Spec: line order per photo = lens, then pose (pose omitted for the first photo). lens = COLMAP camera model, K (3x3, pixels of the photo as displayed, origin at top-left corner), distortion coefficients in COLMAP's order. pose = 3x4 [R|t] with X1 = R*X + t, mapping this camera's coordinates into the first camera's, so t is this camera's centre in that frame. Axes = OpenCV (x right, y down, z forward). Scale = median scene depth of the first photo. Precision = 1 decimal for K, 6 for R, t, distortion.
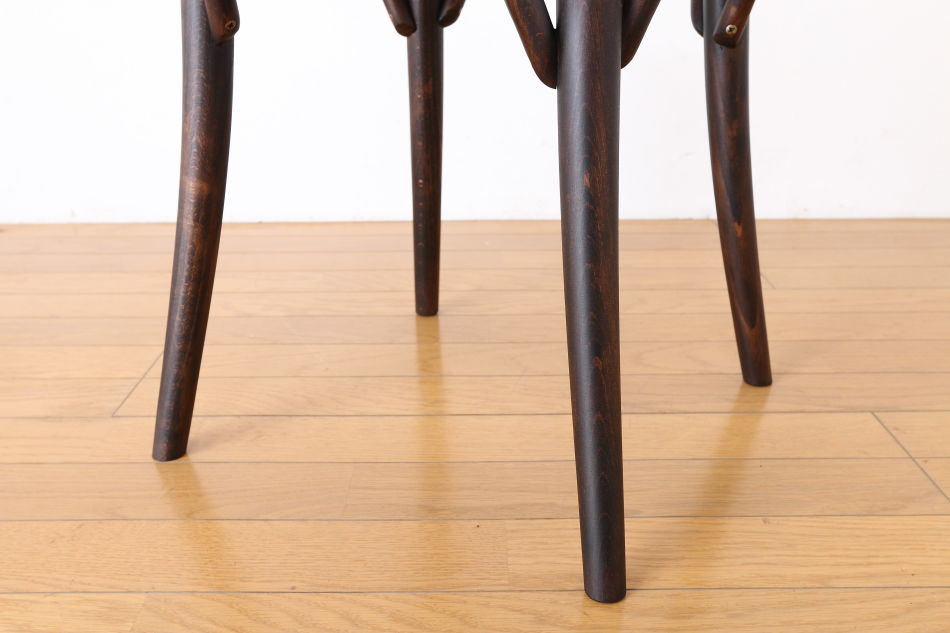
lens RADIAL K [[960.2, 0, 475.0], [0, 960.2, 316.5], [0, 0, 1]] dist [-0.047162, 0.042364]
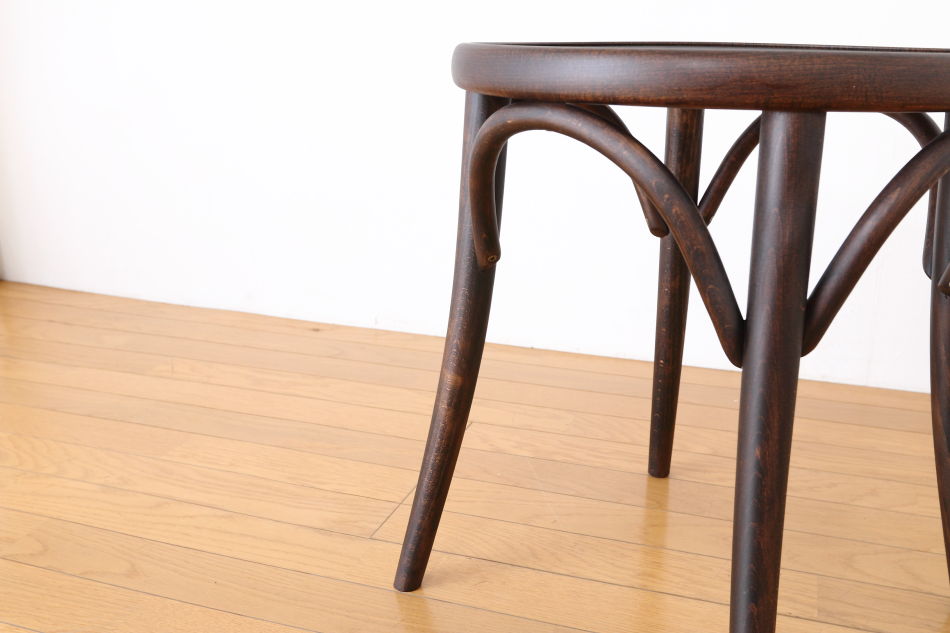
lens RADIAL K [[960.2, 0, 475.0], [0, 960.2, 316.5], [0, 0, 1]] dist [-0.047162, 0.042364]
pose [[0.946293, 0.109370, -0.304250, 0.086302], [-0.128878, 0.990651, -0.044729, -0.142891], [0.296513, 0.081538, 0.951542, -0.140969]]
